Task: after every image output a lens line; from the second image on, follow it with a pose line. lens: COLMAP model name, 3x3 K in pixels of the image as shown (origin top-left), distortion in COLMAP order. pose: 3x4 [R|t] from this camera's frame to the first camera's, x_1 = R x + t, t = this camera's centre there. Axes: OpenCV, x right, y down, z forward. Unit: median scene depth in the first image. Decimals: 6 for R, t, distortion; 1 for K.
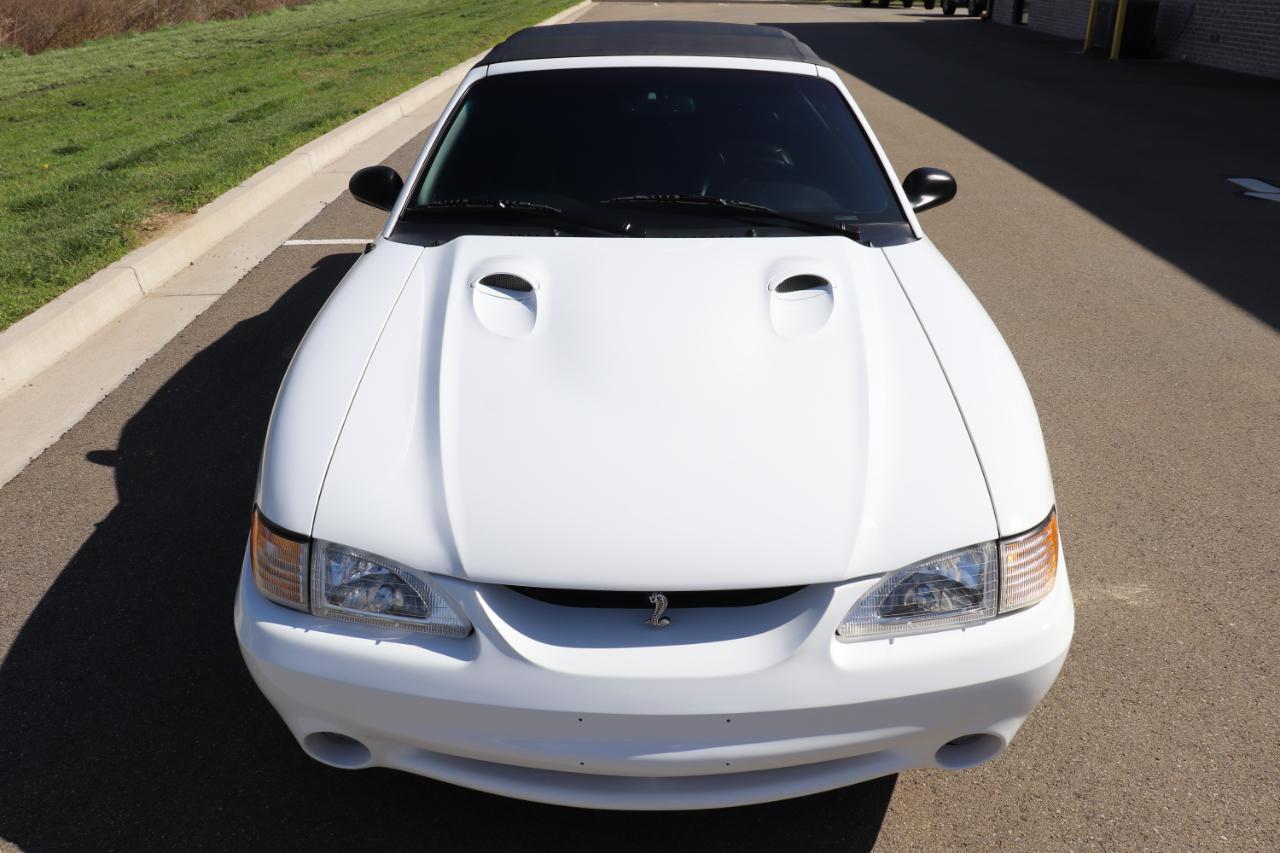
lens RADIAL K [[1049.7, 0, 647.1], [0, 1049.7, 418.9], [0, 0, 1]] dist [-0.175991, 0.158022]
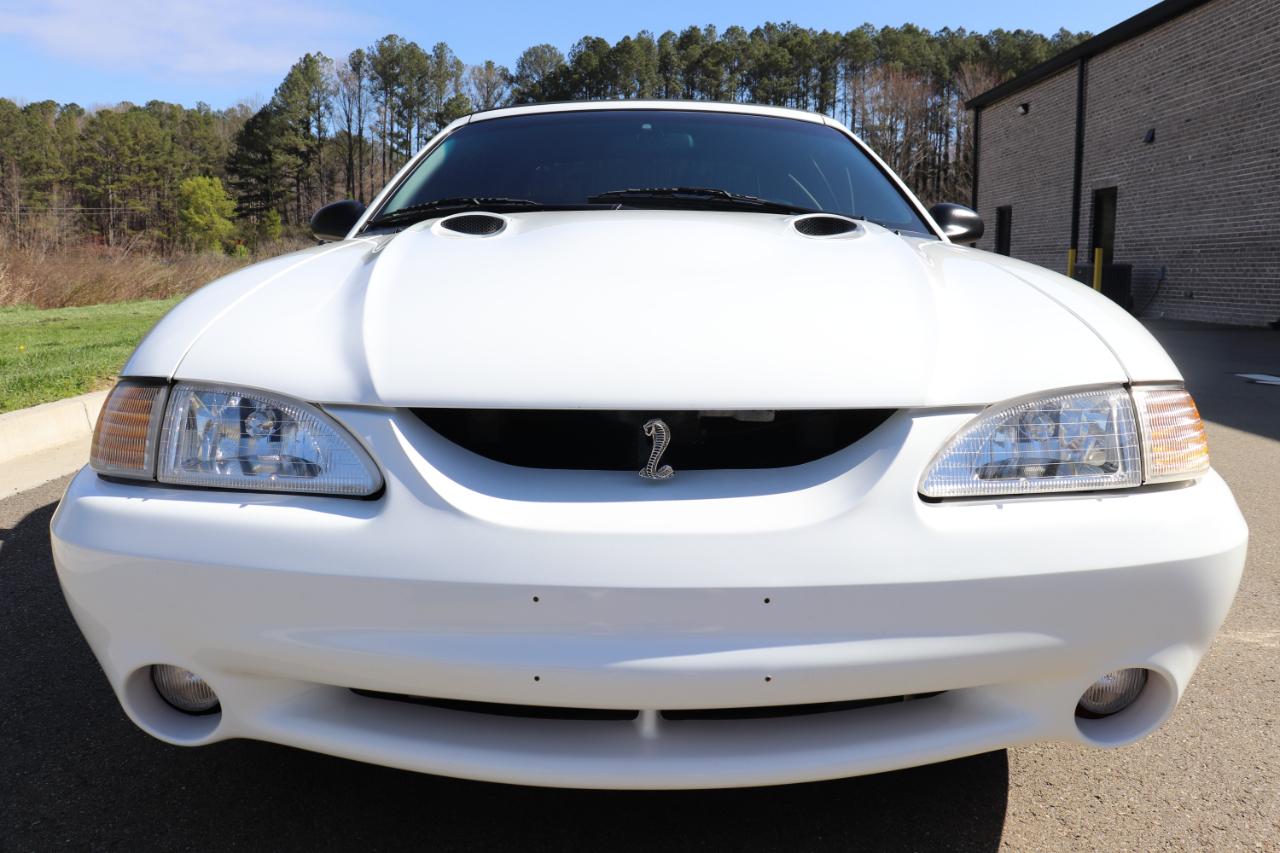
lens RADIAL K [[1049.7, 0, 647.1], [0, 1049.7, 418.9], [0, 0, 1]] dist [-0.175991, 0.158022]
pose [[0.999982, 0.001649, 0.005833, 0.000362], [0.000047, 0.960150, -0.279485, 0.326725], [-0.006062, 0.279481, 0.960132, 0.314022]]
